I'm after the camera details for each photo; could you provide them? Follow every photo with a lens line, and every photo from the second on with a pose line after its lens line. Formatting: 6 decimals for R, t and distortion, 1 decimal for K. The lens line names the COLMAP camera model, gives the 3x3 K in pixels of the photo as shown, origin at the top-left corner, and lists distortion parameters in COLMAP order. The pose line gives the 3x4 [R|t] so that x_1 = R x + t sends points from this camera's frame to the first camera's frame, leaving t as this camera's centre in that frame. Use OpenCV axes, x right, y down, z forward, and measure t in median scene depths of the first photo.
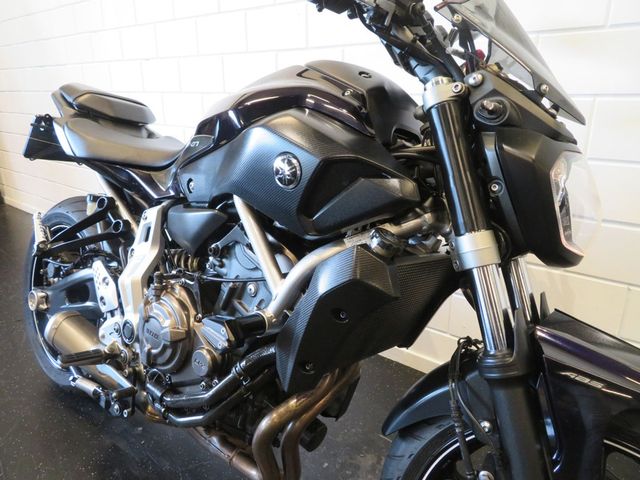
lens RADIAL K [[430.0, 0, 318.9], [0, 430.0, 228.9], [0, 0, 1]] dist [-0.007459, -0.000954]
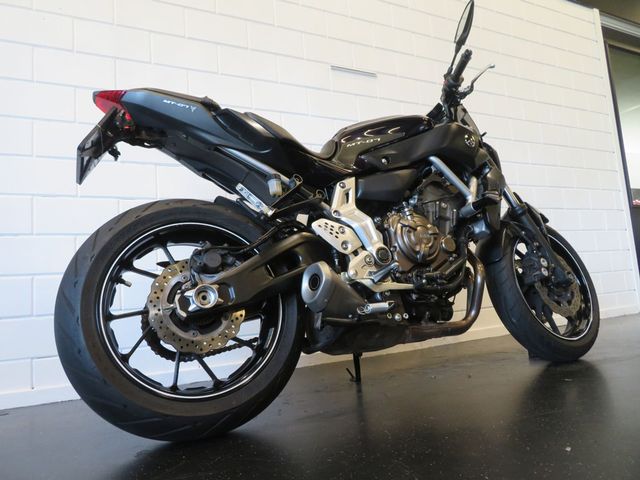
lens RADIAL K [[430.0, 0, 318.9], [0, 430.0, 228.9], [0, 0, 1]] dist [-0.007459, -0.000954]
pose [[0.441955, 0.075008, 0.893895, -2.640321], [0.329294, 0.913362, -0.239450, 0.637879], [-0.834411, 0.400180, 0.378965, 0.971046]]
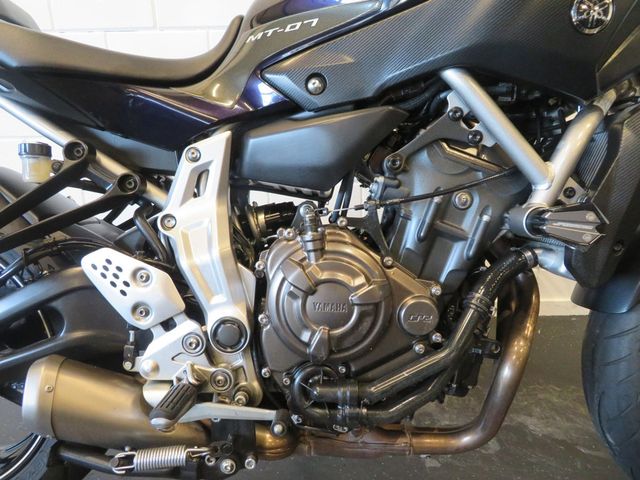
lens RADIAL K [[430.0, 0, 318.9], [0, 430.0, 228.9], [0, 0, 1]] dist [-0.007459, -0.000954]
pose [[0.808506, -0.188865, 0.557358, -1.006436], [0.191634, 0.979975, 0.054087, 0.123031], [-0.556412, 0.063080, 0.828509, 0.626499]]
